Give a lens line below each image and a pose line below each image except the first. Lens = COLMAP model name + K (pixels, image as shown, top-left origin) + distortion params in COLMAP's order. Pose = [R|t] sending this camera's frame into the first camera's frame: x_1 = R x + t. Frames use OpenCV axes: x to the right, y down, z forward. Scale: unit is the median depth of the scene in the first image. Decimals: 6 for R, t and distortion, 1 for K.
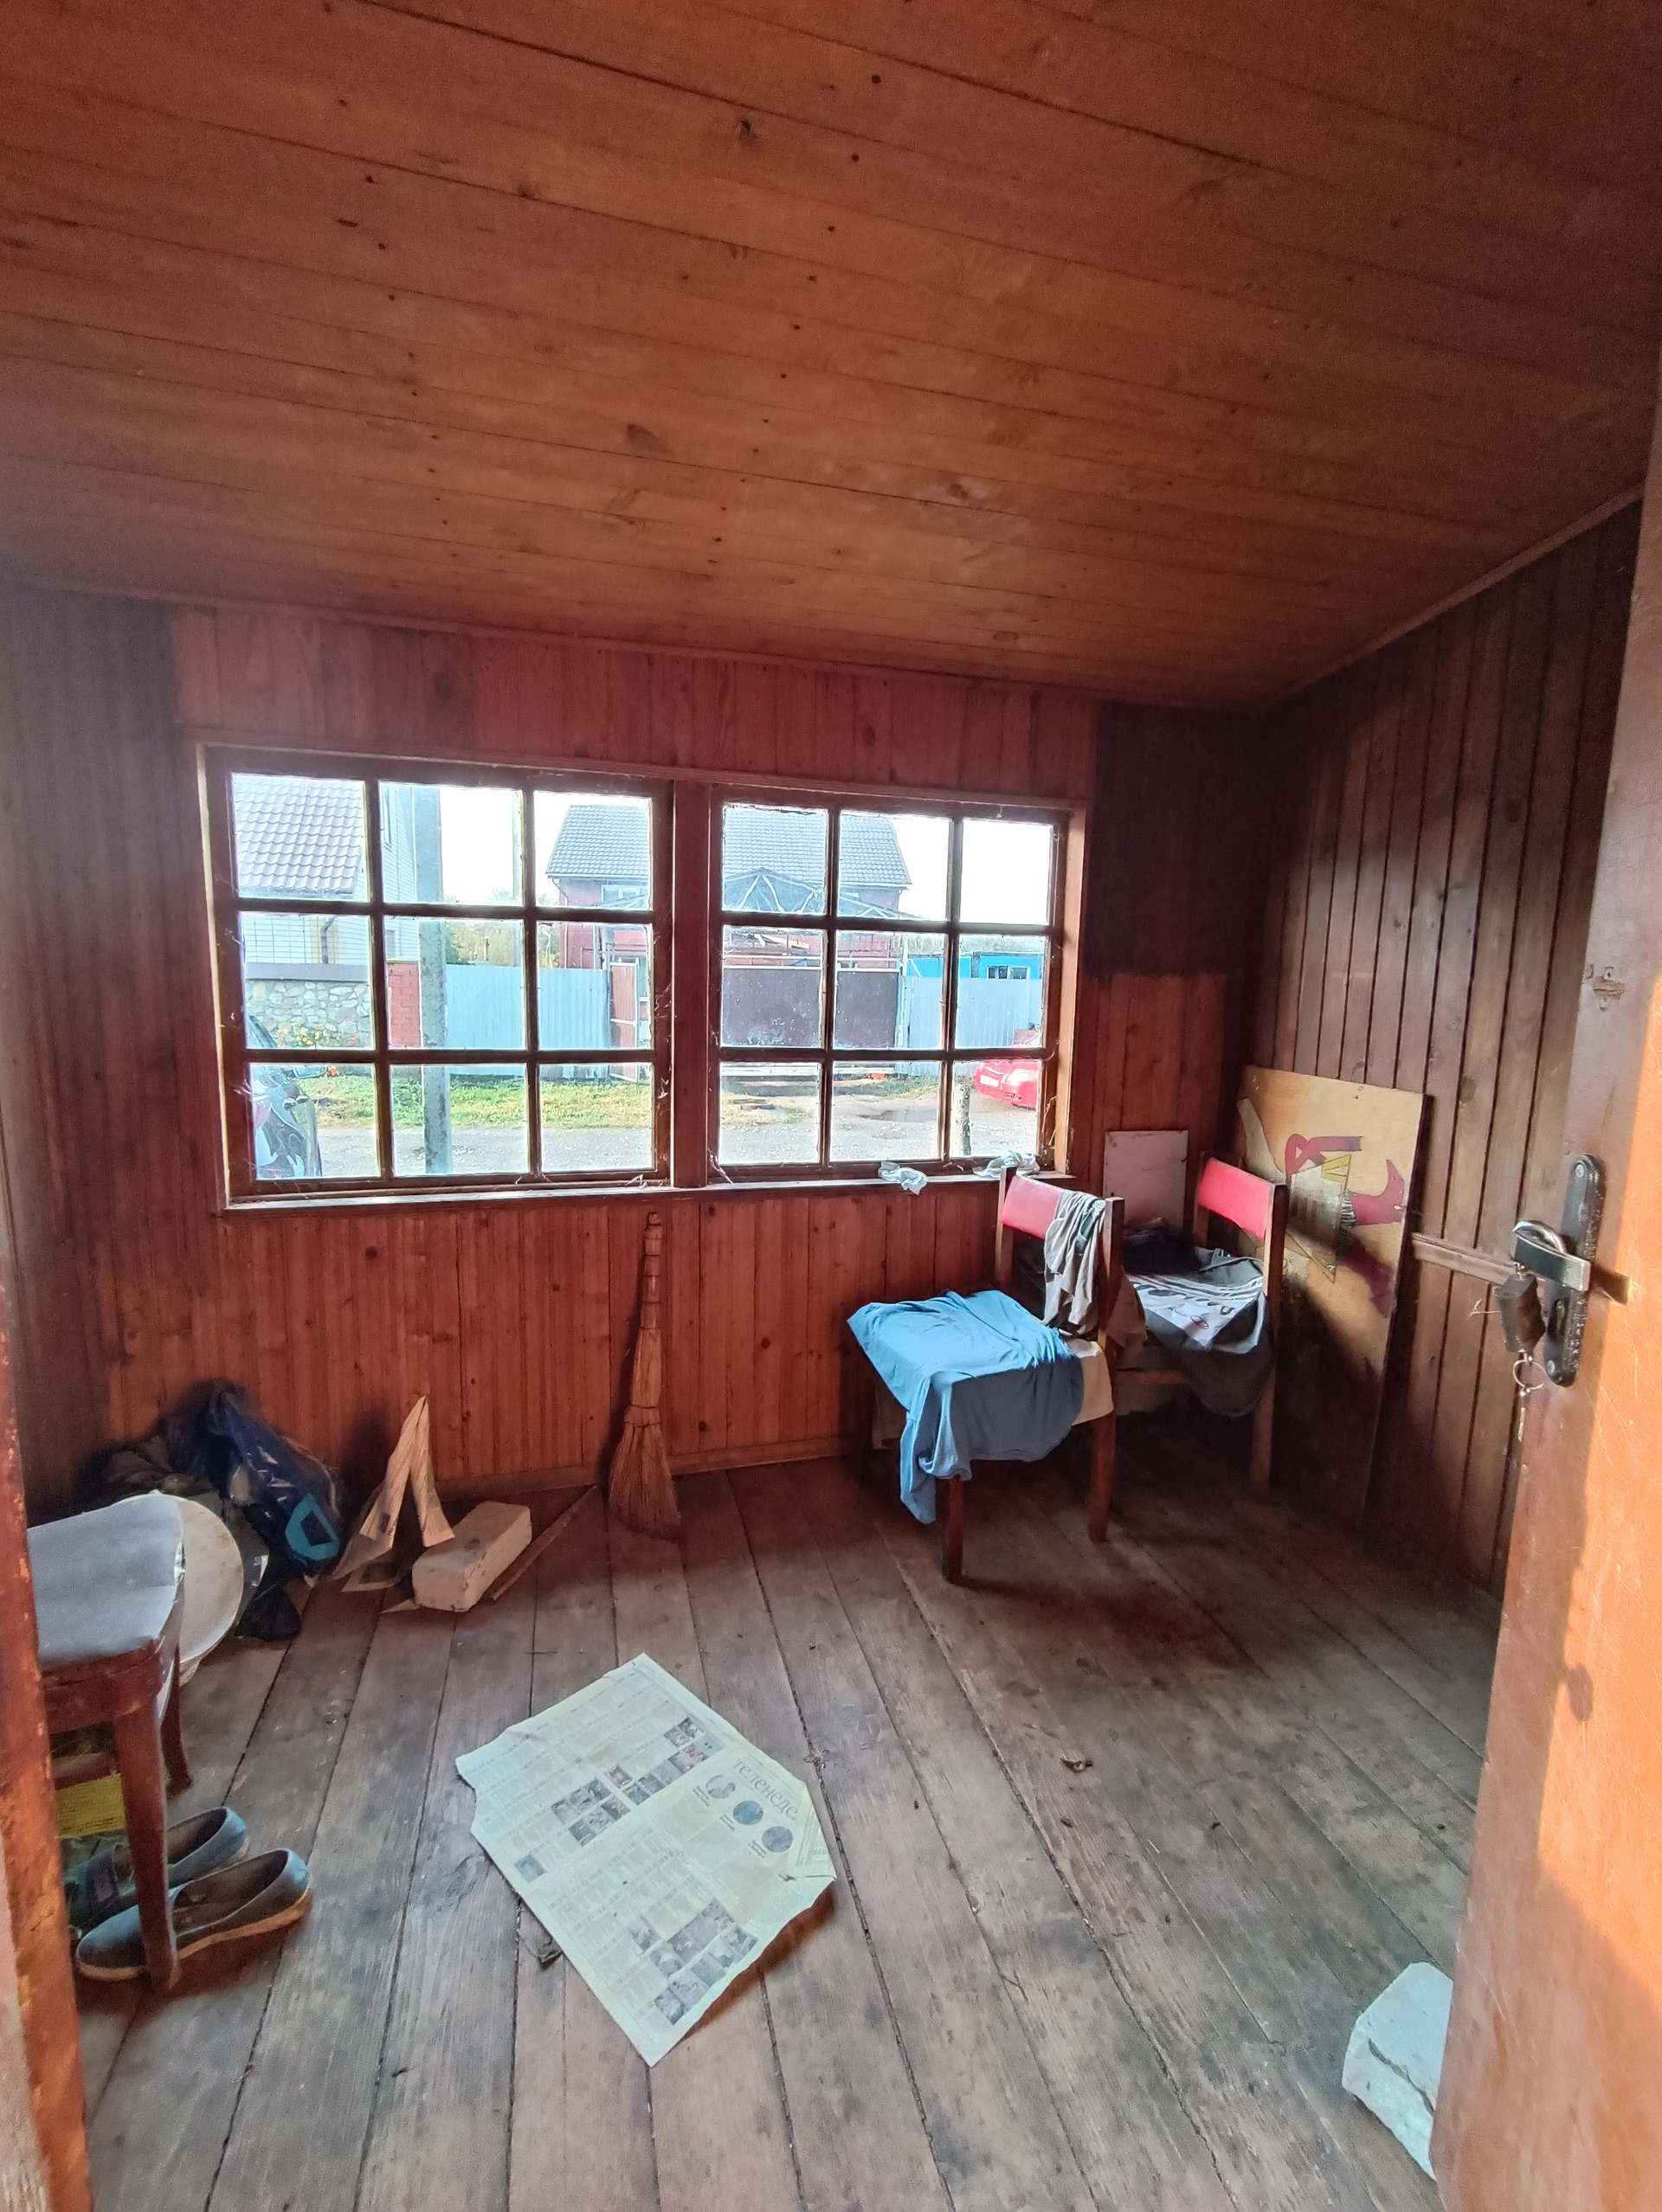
lens RADIAL K [[969.9, 0, 833.0], [0, 969.9, 1108.6], [0, 0, 1]] dist [-0.010490, 0.000024]
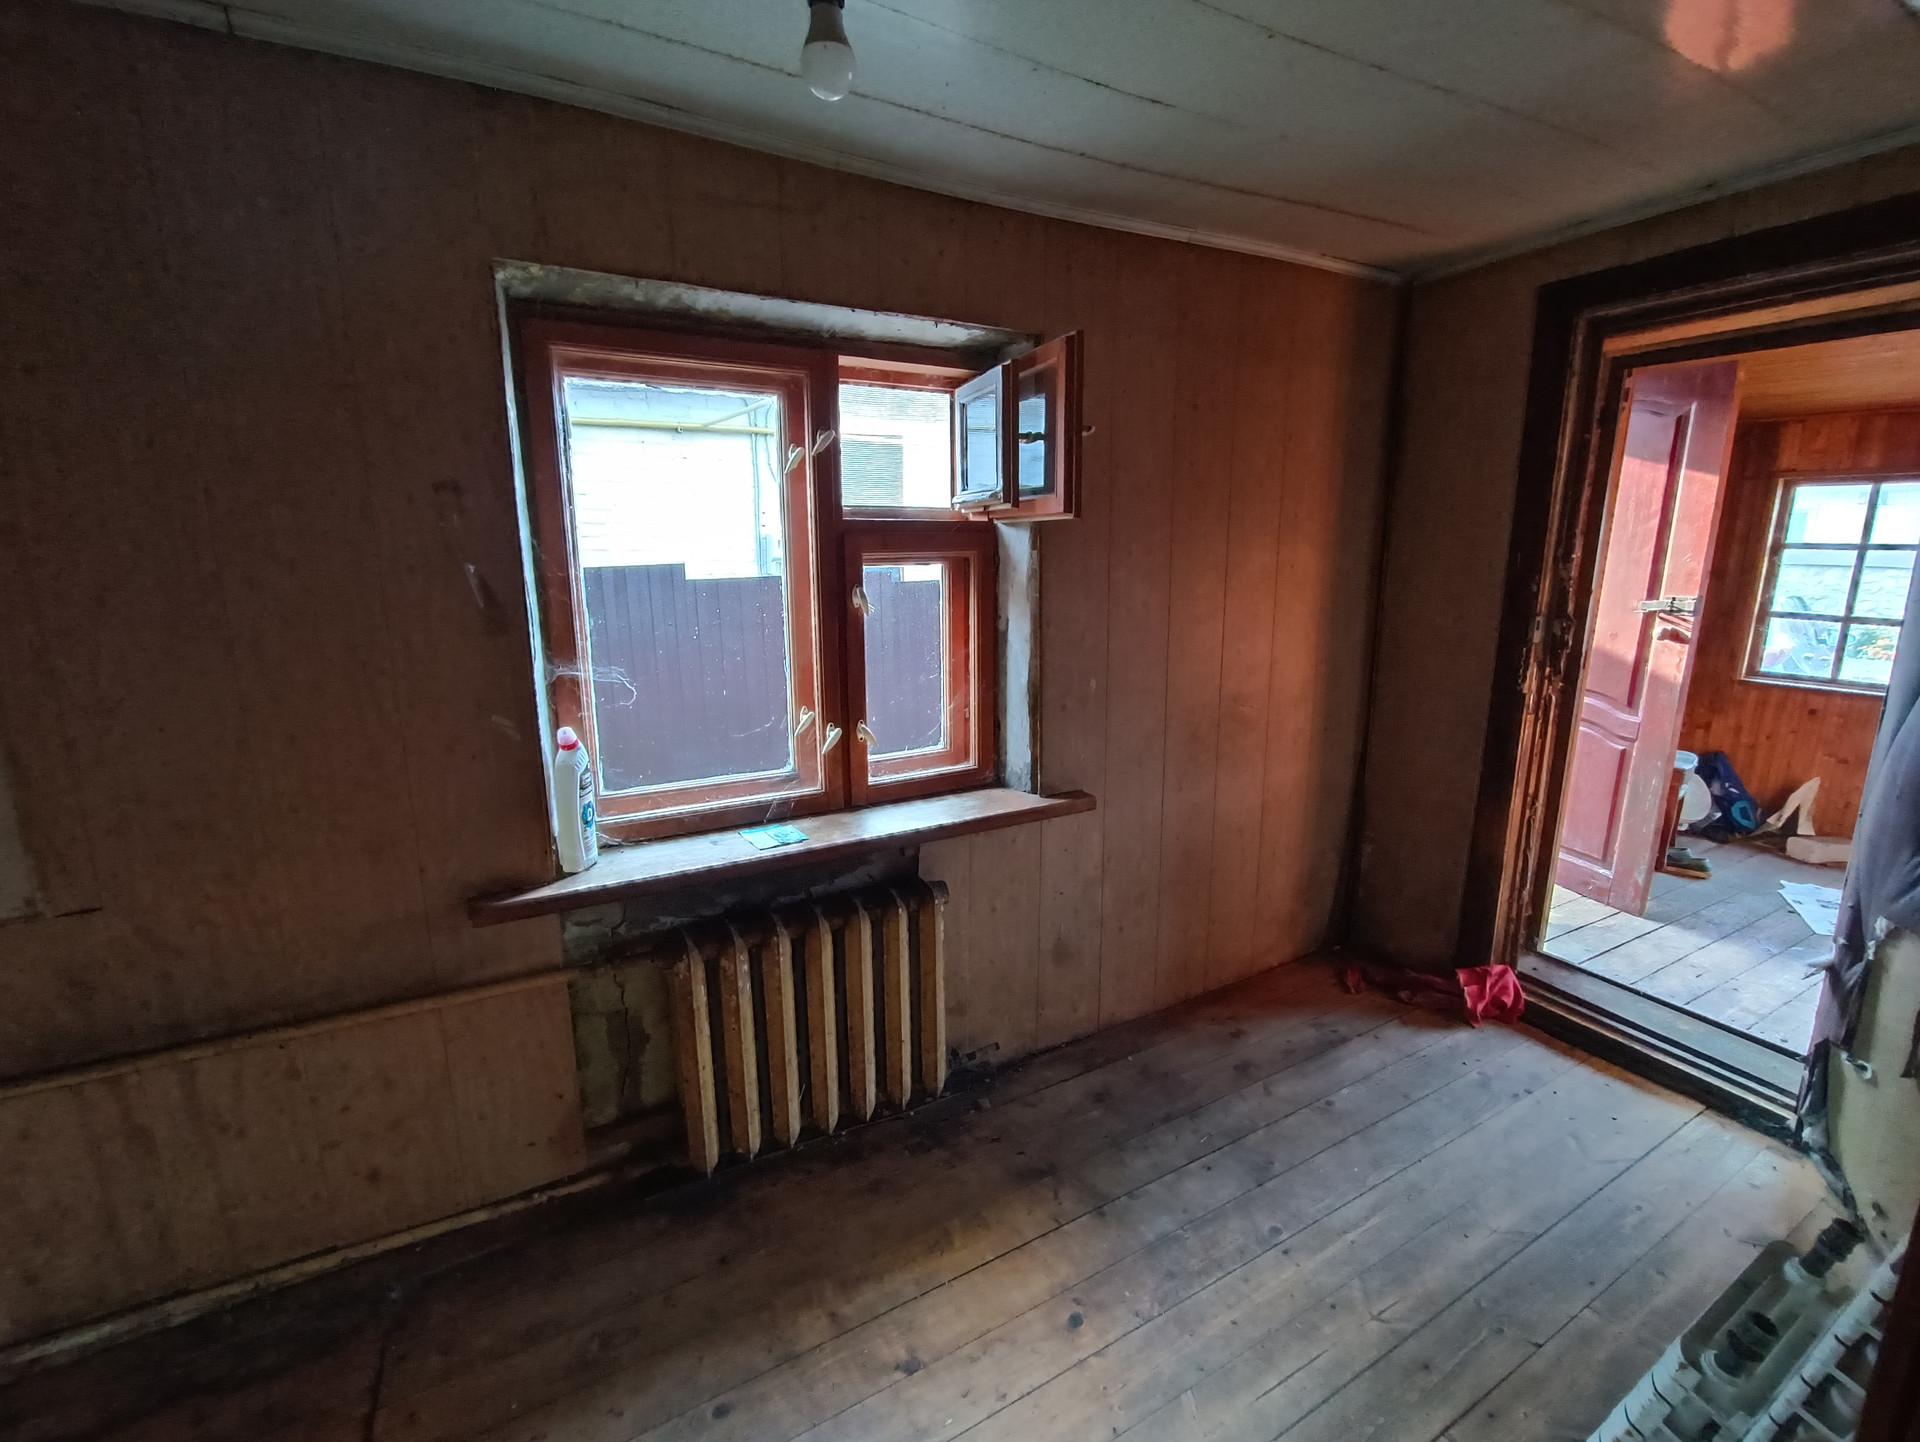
lens RADIAL K [[841.8, 0, 965.5], [0, 841.8, 720.7], [0, 0, 1]] dist [-0.010490, 0.000024]
pose [[0.236981, 0.182756, -0.954170, 0.840453], [-0.135813, 0.978735, 0.153730, 0.145132], [0.961974, 0.093157, 0.256762, -1.266684]]
